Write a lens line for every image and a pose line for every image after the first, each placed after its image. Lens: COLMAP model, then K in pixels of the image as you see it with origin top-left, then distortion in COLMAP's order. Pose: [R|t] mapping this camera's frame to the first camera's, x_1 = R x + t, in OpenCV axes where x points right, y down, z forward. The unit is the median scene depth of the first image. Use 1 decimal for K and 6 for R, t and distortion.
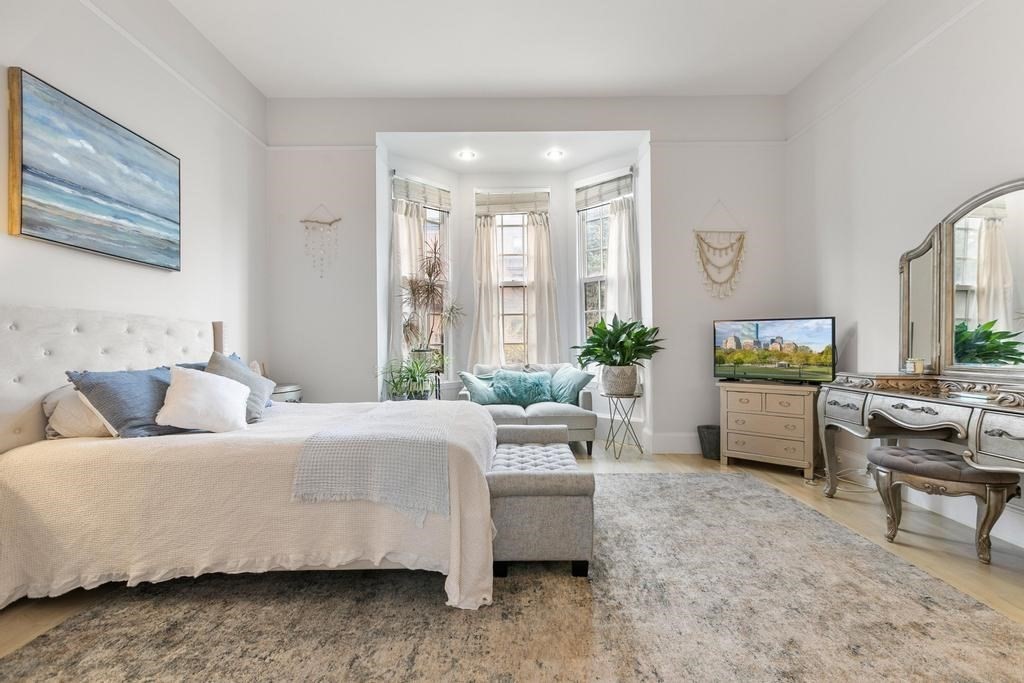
lens RADIAL K [[461.0, 0, 512.0], [0, 461.0, 341.5], [0, 0, 1]] dist [0.002794, 0.000131]
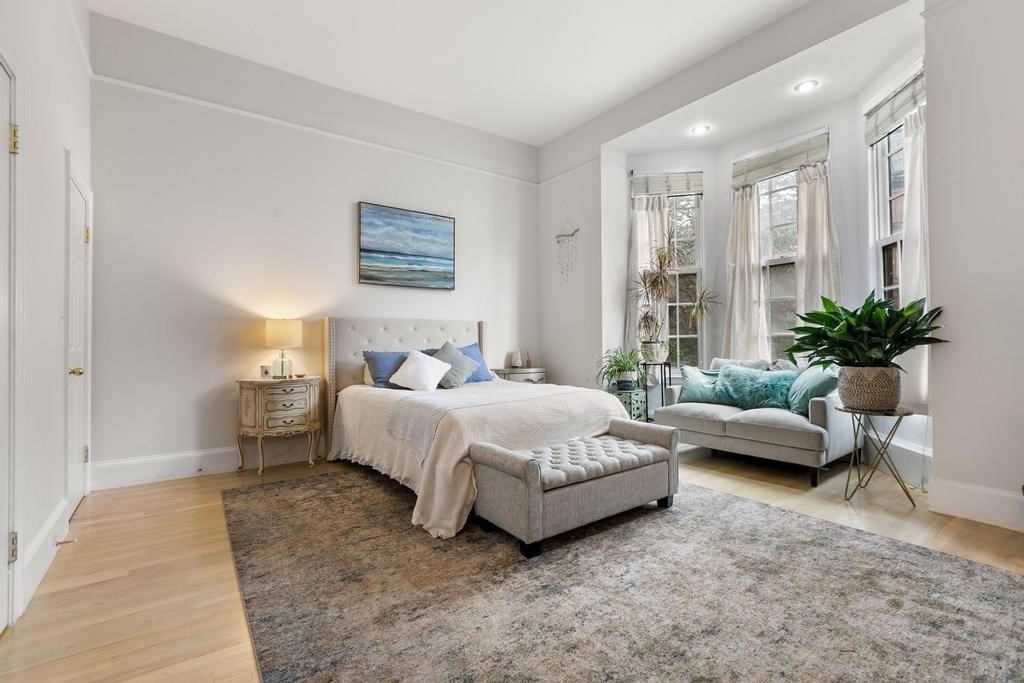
lens RADIAL K [[459.4, 0, 501.3], [0, 459.4, 329.7], [0, 0, 1]] dist [-0.001044, -0.000157]
pose [[0.580205, -0.014737, -0.814337, 0.508292], [0.008812, 0.999891, -0.011817, 0.001627], [0.814423, -0.000320, 0.580272, 0.180197]]
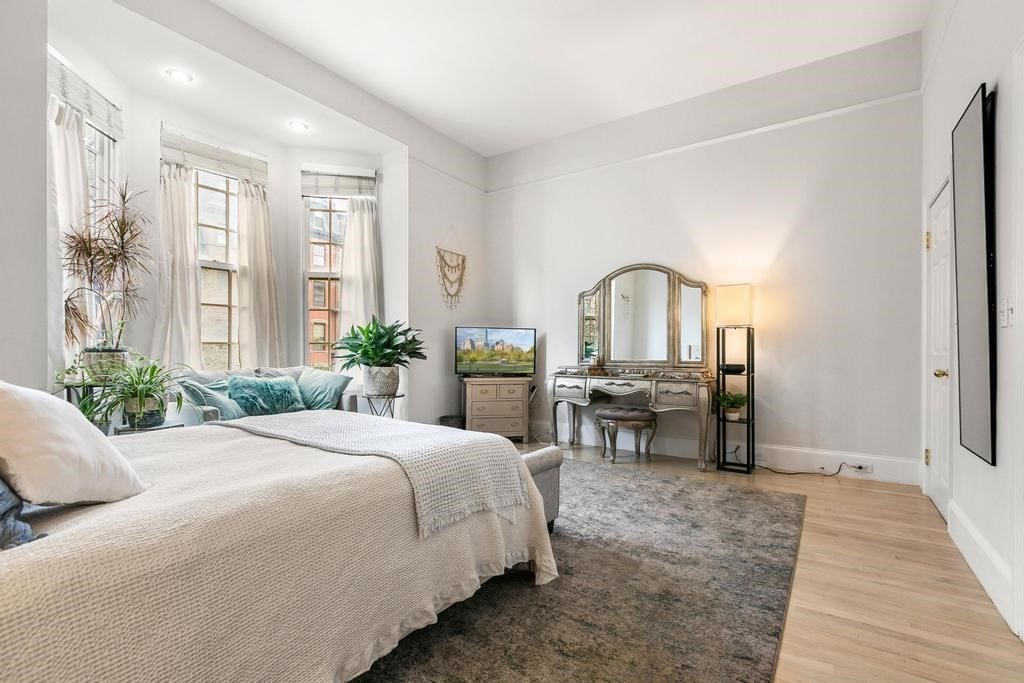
lens RADIAL K [[467.7, 0, 510.6], [0, 467.7, 335.9], [0, 0, 1]] dist [0.002932, 0.000323]
pose [[0.562620, 0.032040, 0.826095, -0.495700], [-0.019566, 0.999485, -0.025439, 0.008553], [-0.826484, -0.001851, 0.562957, 0.199765]]
